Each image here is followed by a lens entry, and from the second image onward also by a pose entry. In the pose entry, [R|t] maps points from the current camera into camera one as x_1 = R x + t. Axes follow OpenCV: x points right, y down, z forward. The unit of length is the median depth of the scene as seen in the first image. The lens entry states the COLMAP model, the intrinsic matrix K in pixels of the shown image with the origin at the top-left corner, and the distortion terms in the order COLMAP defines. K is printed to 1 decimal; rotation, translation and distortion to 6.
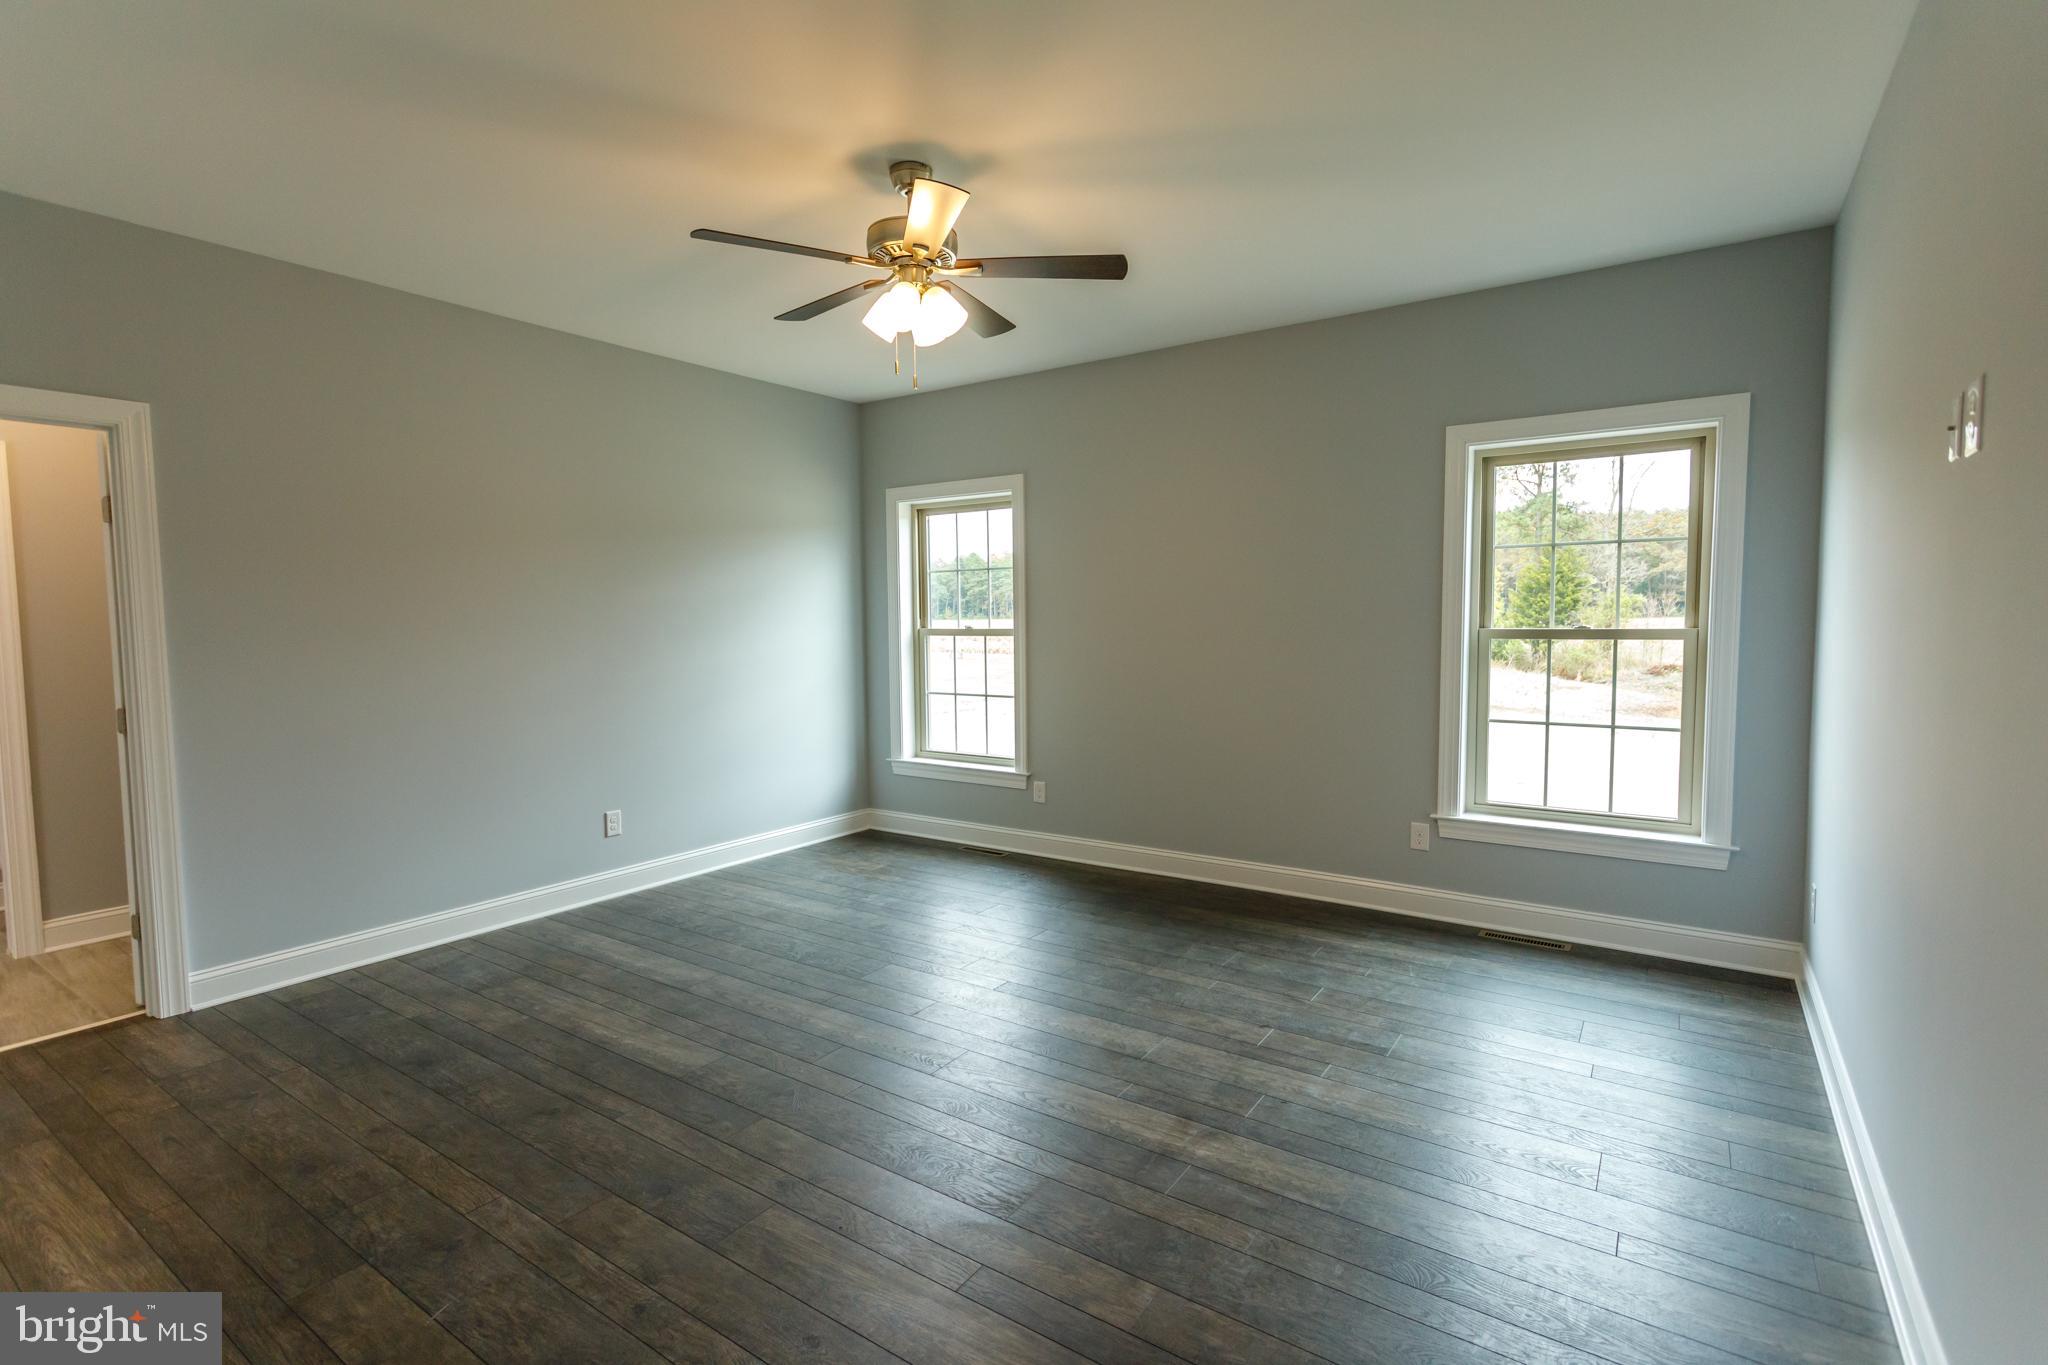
lens RADIAL K [[963.8, 0, 1062.9], [0, 963.8, 699.6], [0, 0, 1]] dist [0.009176, 0.000024]
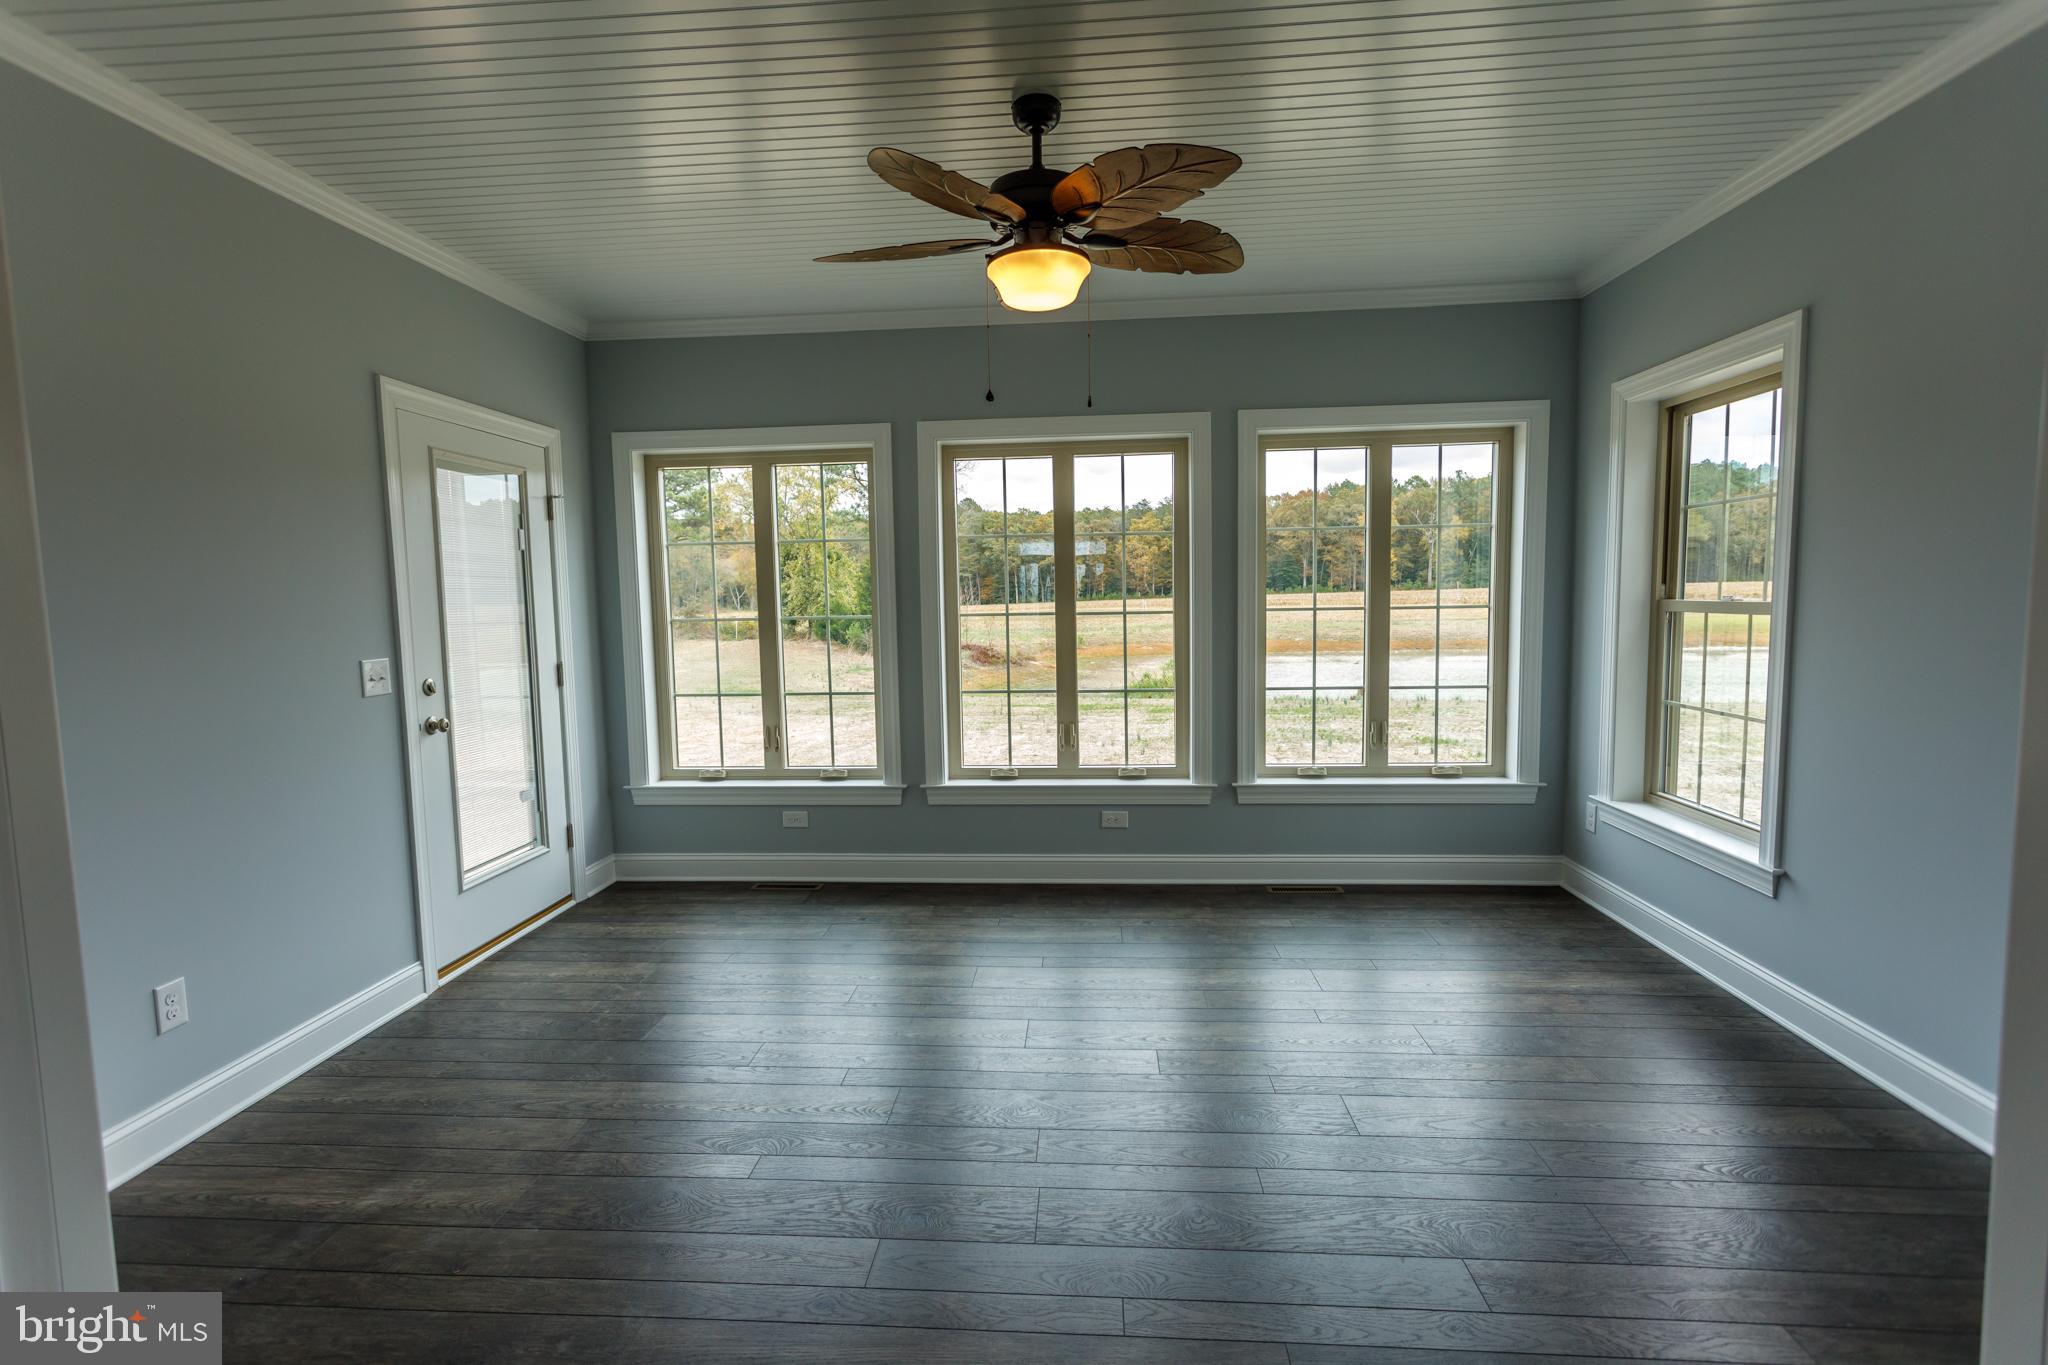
lens RADIAL K [[963.8, 0, 1020.9], [0, 963.8, 676.7], [0, 0, 1]] dist [0.009176, 0.000024]
pose [[0.870482, -0.051625, 0.489485, -0.282471], [0.054789, 0.998467, 0.007872, -0.014224], [-0.489141, 0.019966, 0.871976, 0.183383]]
